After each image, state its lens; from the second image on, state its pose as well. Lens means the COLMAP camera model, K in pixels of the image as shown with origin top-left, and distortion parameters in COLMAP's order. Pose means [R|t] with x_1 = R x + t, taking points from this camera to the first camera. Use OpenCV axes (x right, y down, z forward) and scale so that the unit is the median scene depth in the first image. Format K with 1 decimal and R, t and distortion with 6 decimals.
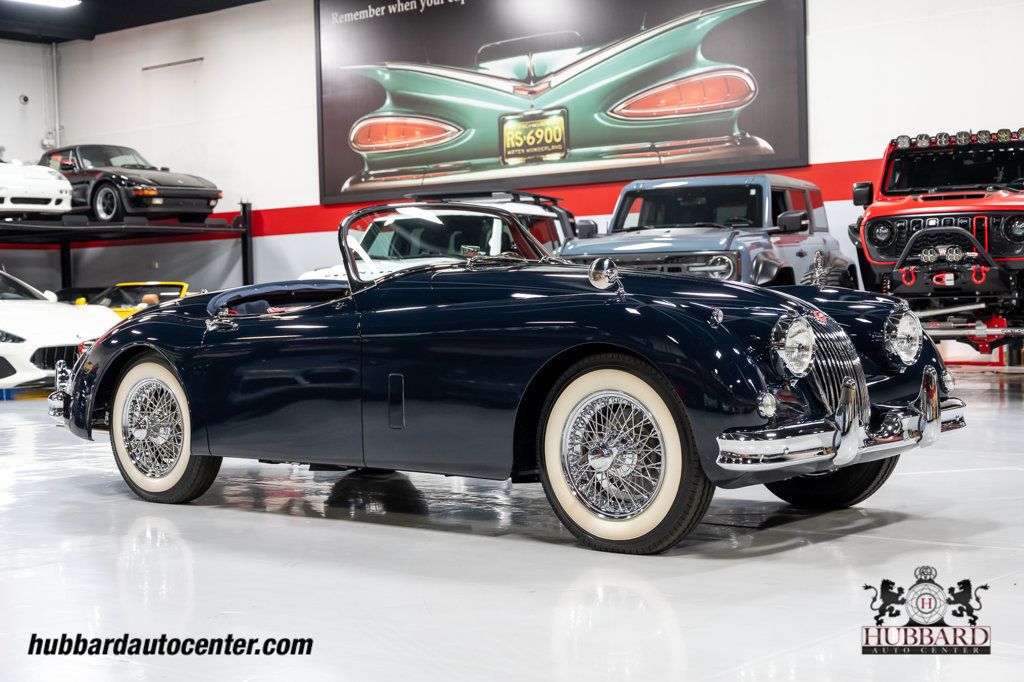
lens RADIAL K [[1635.3, 0, 508.6], [0, 1635.3, 333.0], [0, 0, 1]] dist [0.005751, 0.000000]
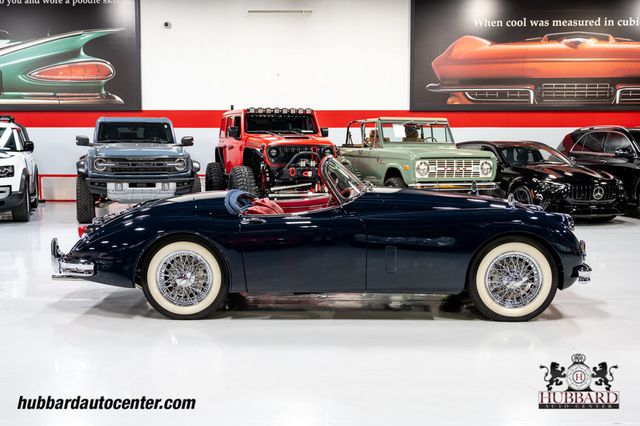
lens RADIAL K [[695.7, 0, 322.1], [0, 695.7, 216.0], [0, 0, 1]] dist [-0.017734, 0.000000]
pose [[0.762914, -0.037899, 0.645388, -0.366608], [-0.004940, 0.997909, 0.064439, -0.036356], [-0.646481, -0.052349, 0.761132, 0.212219]]
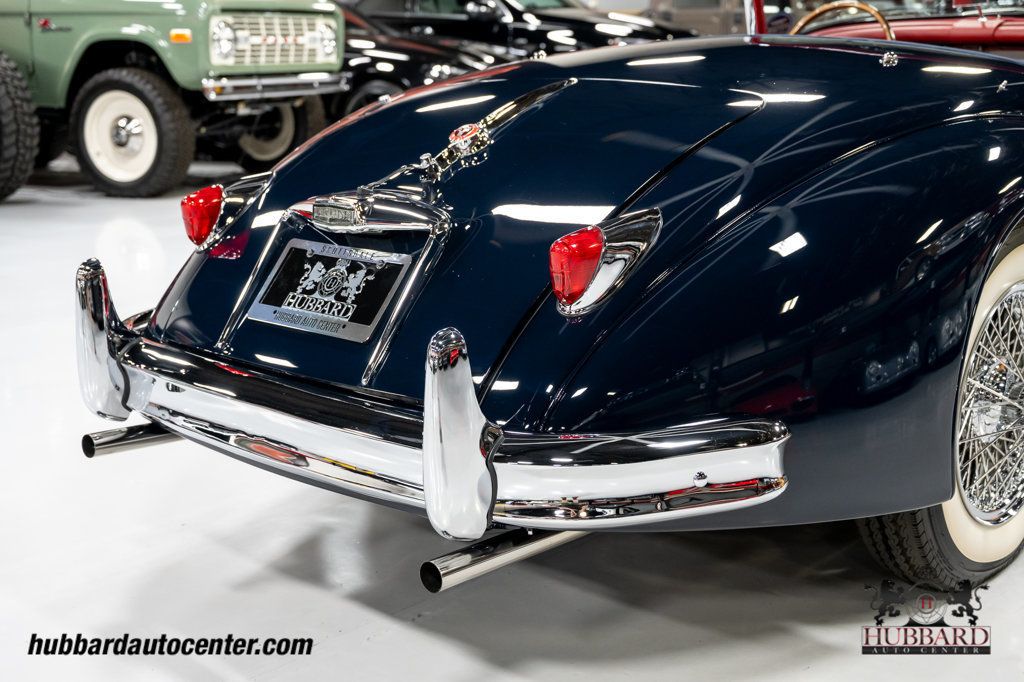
lens RADIAL K [[1352.7, 0, 505.7], [0, 1352.7, 339.9], [0, 0, 1]] dist [0.011136, 0.000000]
pose [[0.050224, -0.190438, 0.980414, -0.340697], [0.032137, 0.981452, 0.188994, -0.014838], [-0.998221, 0.022016, 0.055413, 0.693555]]
